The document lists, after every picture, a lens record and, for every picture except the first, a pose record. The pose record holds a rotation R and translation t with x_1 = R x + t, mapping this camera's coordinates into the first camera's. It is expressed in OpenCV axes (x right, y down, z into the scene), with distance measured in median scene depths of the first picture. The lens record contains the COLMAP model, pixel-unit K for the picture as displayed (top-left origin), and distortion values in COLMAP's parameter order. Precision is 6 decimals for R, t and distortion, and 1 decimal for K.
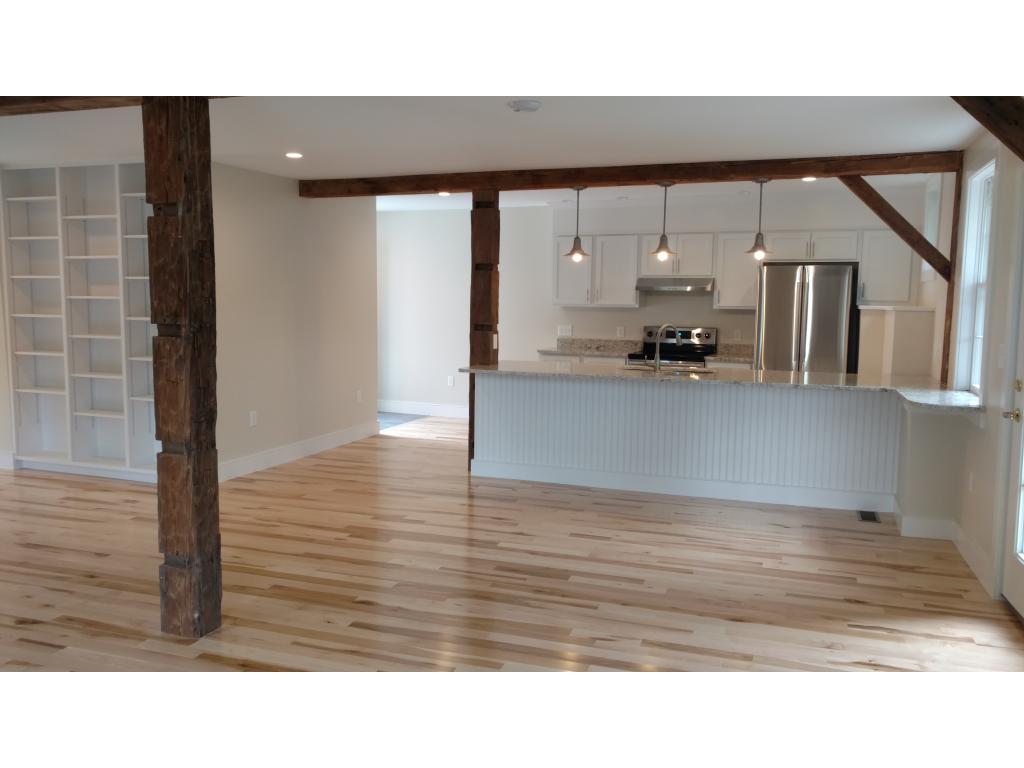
lens RADIAL K [[823.0, 0, 512.0], [0, 823.0, 384.0], [0, 0, 1]] dist [0.004956, -0.002900]
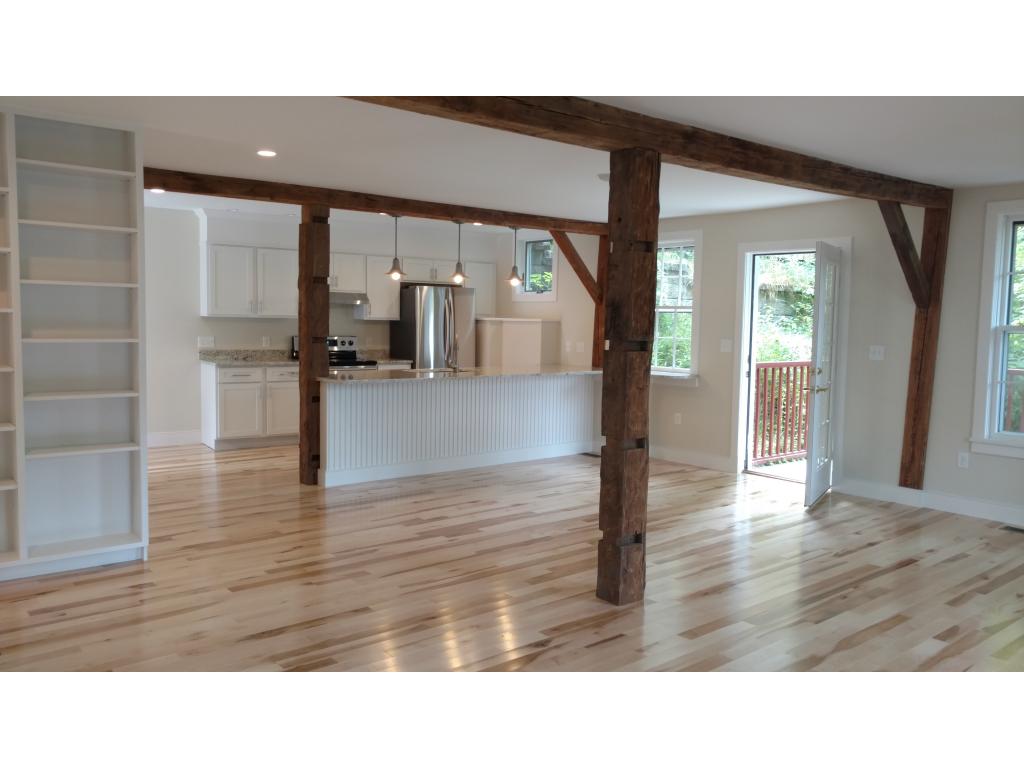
lens RADIAL K [[823.0, 0, 512.0], [0, 823.0, 384.0], [0, 0, 1]] dist [0.004956, -0.002900]
pose [[0.505412, -0.071942, 0.859874, -0.794389], [0.076486, 0.996331, 0.038402, -0.035965], [-0.859482, 0.046359, 0.509060, 0.281645]]
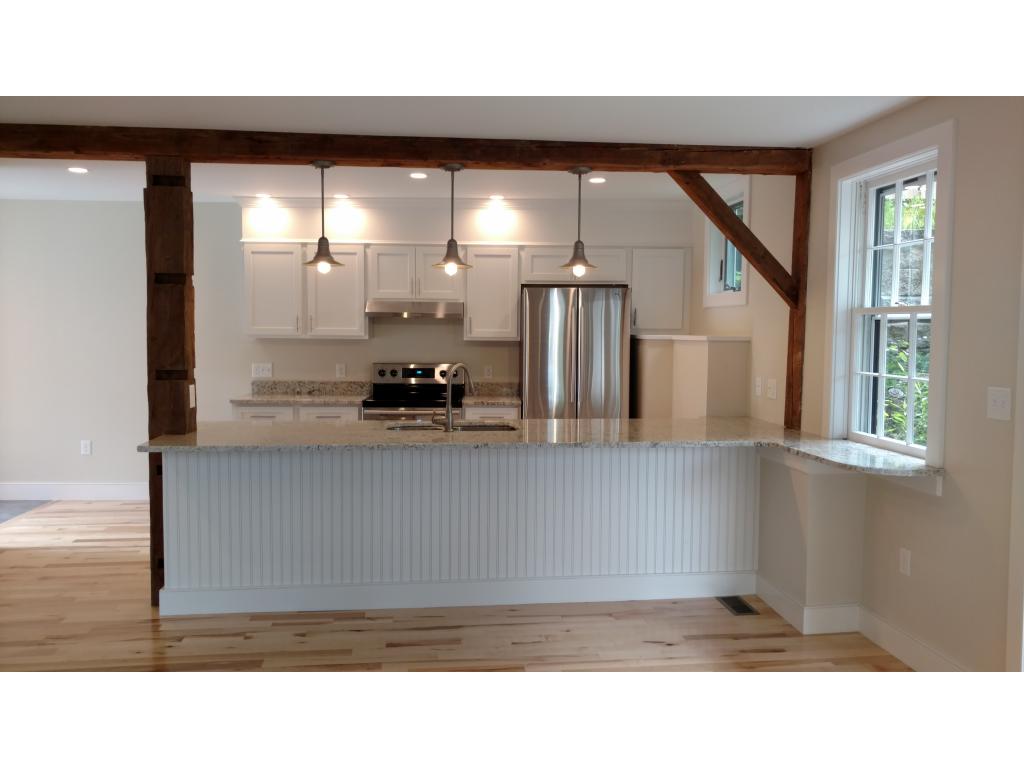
lens RADIAL K [[807.5, 0, 515.5], [0, 807.5, 377.2], [0, 0, 1]] dist [0.010983, 0.001644]
pose [[0.897247, -0.031664, 0.440393, -0.071390], [0.049706, 0.998328, -0.029492, -0.035358], [-0.438723, 0.048352, 0.897321, 0.329271]]
